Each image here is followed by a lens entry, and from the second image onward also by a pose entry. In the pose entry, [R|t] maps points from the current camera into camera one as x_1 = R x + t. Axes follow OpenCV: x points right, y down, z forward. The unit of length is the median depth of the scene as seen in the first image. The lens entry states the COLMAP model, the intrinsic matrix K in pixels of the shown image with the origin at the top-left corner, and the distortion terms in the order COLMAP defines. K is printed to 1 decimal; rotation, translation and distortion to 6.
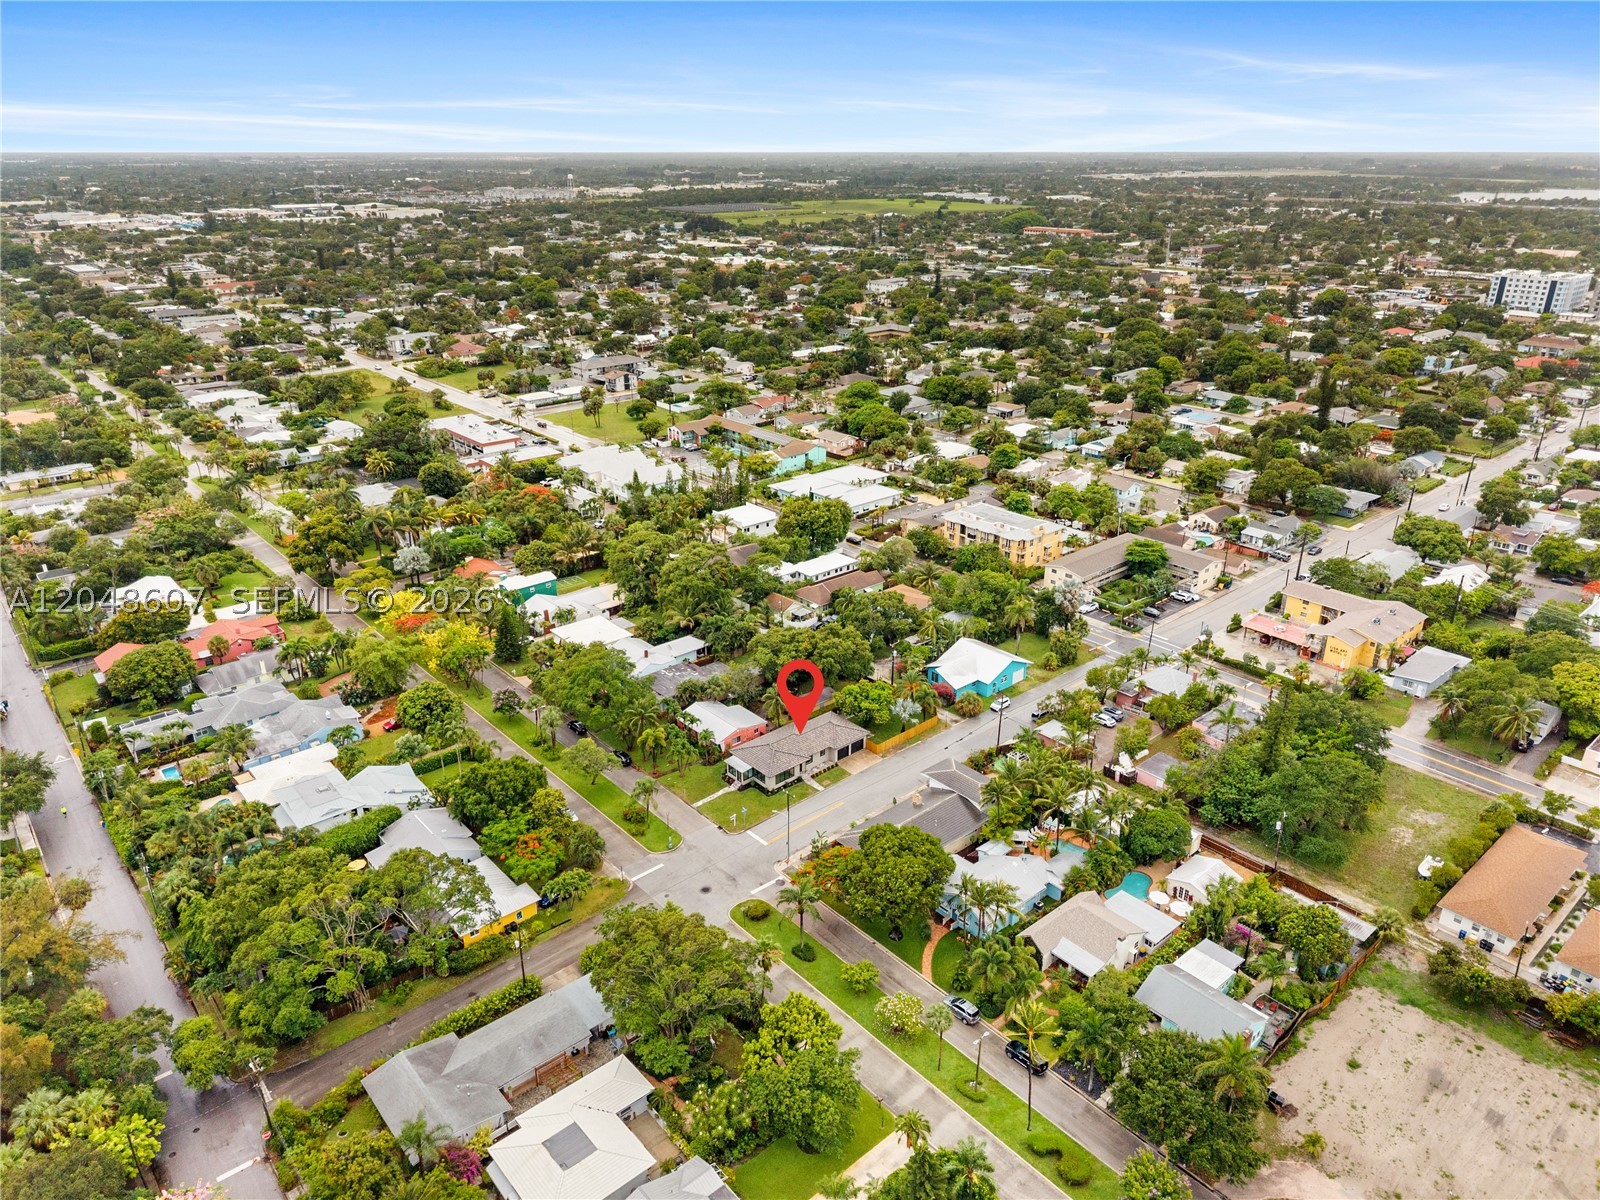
lens RADIAL K [[1070.5, 0, 800.0], [0, 1070.5, 600.0], [0, 0, 1]] dist [0.029609, -0.035832]
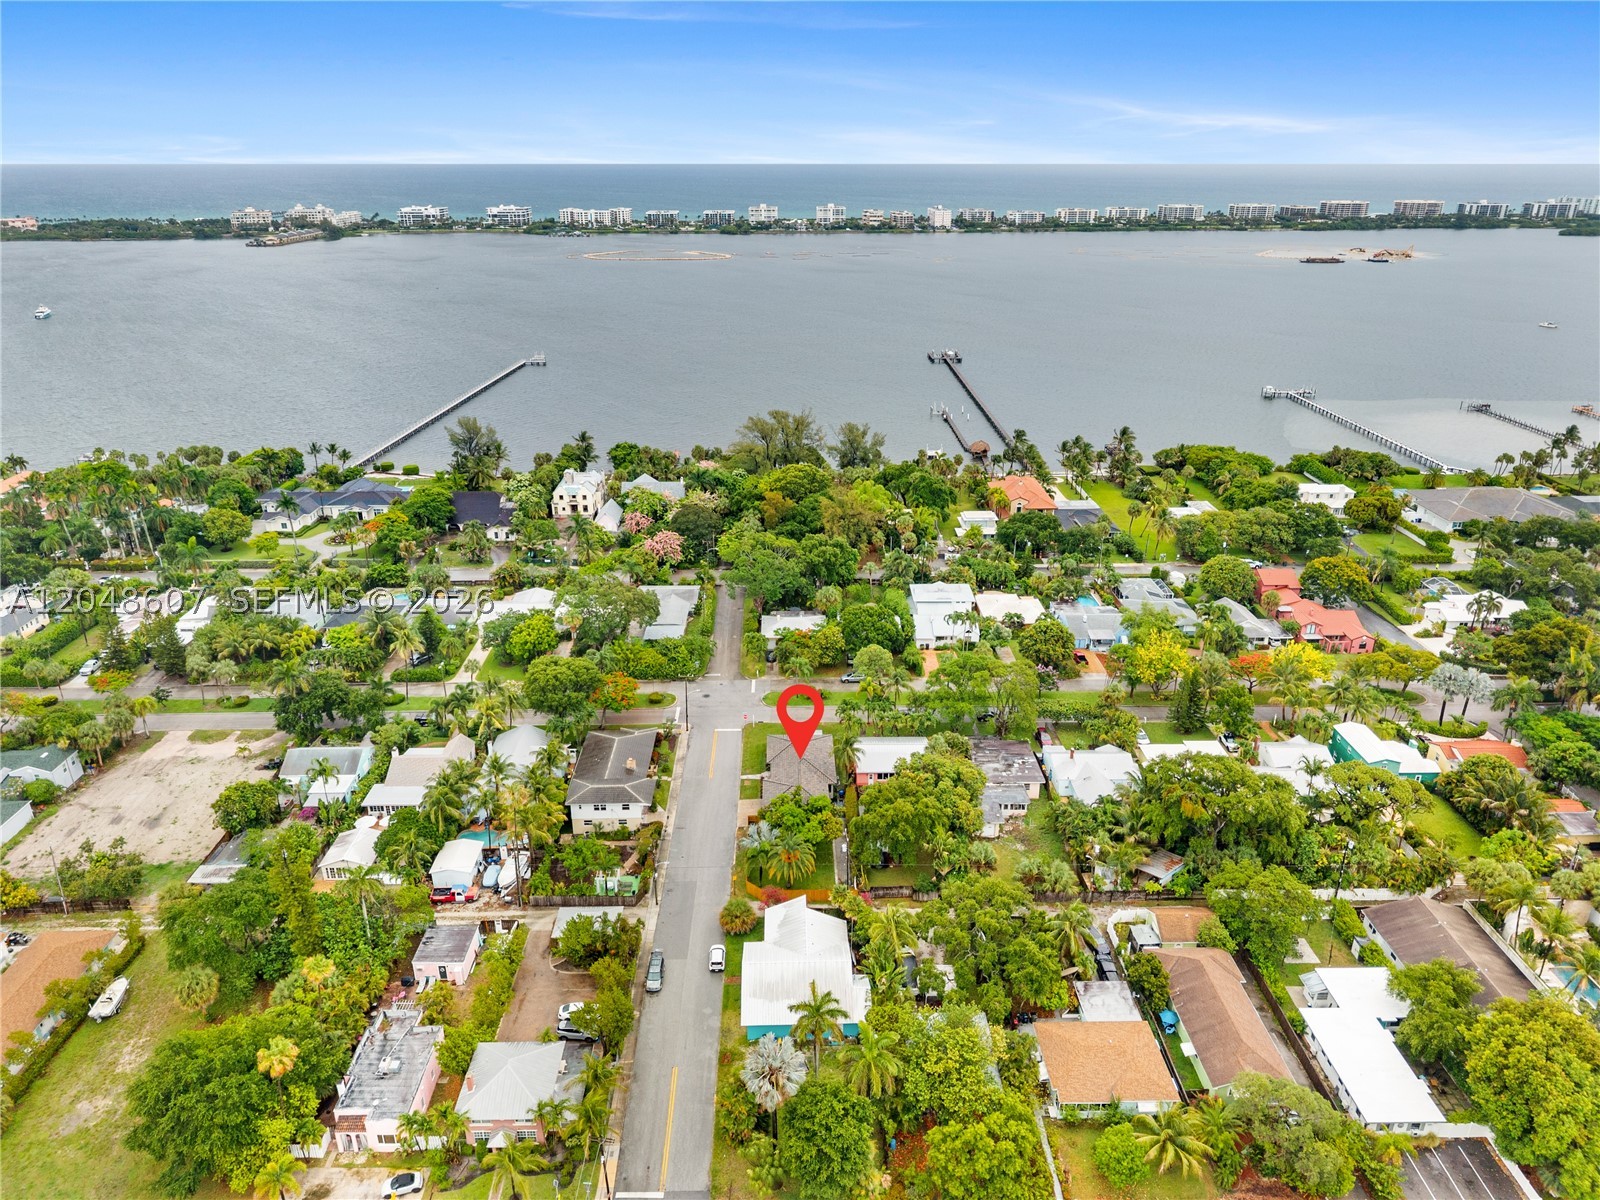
lens RADIAL K [[1070.5, 0, 800.0], [0, 1070.5, 600.0], [0, 0, 1]] dist [0.029609, -0.035832]
pose [[-0.642677, 0.301492, -0.704322, 0.641378], [-0.290628, 0.754664, 0.588233, -0.554874], [0.708874, 0.582740, -0.397382, 1.330995]]
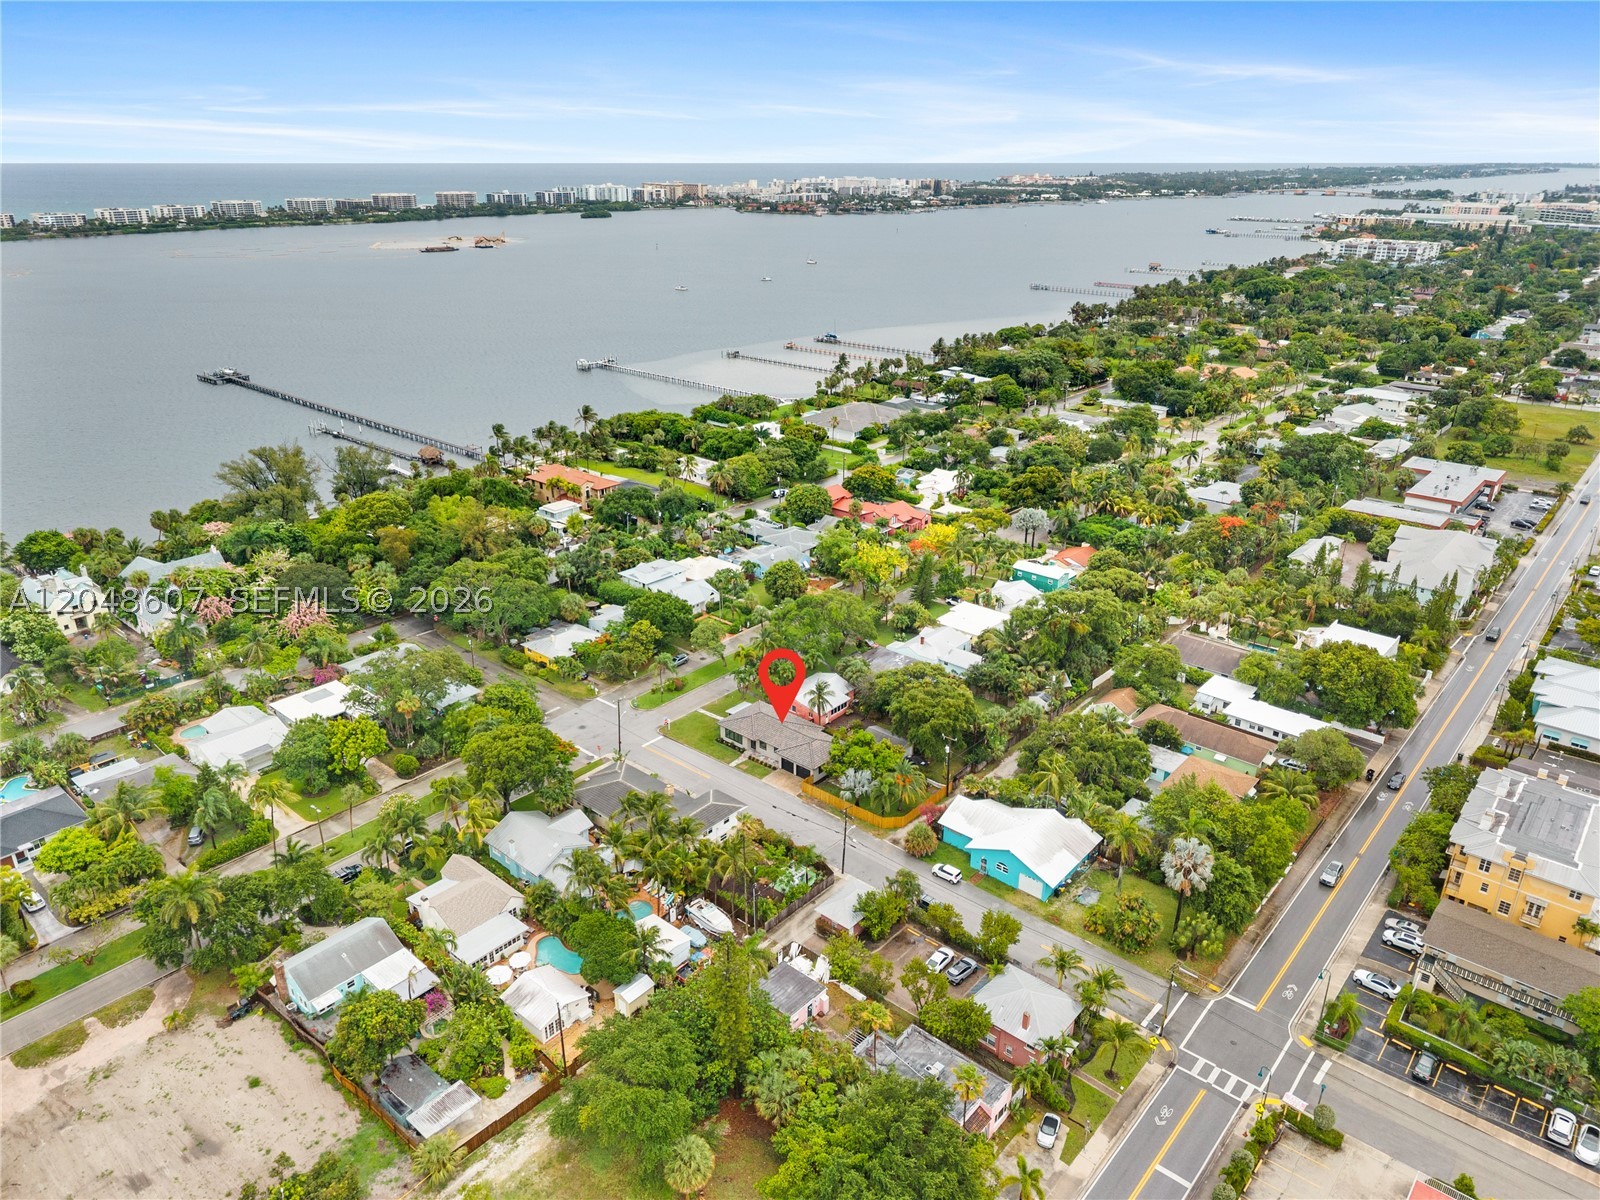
lens RADIAL K [[1070.5, 0, 800.0], [0, 1070.5, 600.0], [0, 0, 1]] dist [0.029609, -0.035832]
pose [[0.147681, 0.389557, -0.909085, 0.894505], [-0.389391, 0.867829, 0.308621, -0.300641], [0.909156, 0.308412, 0.279851, 0.717012]]
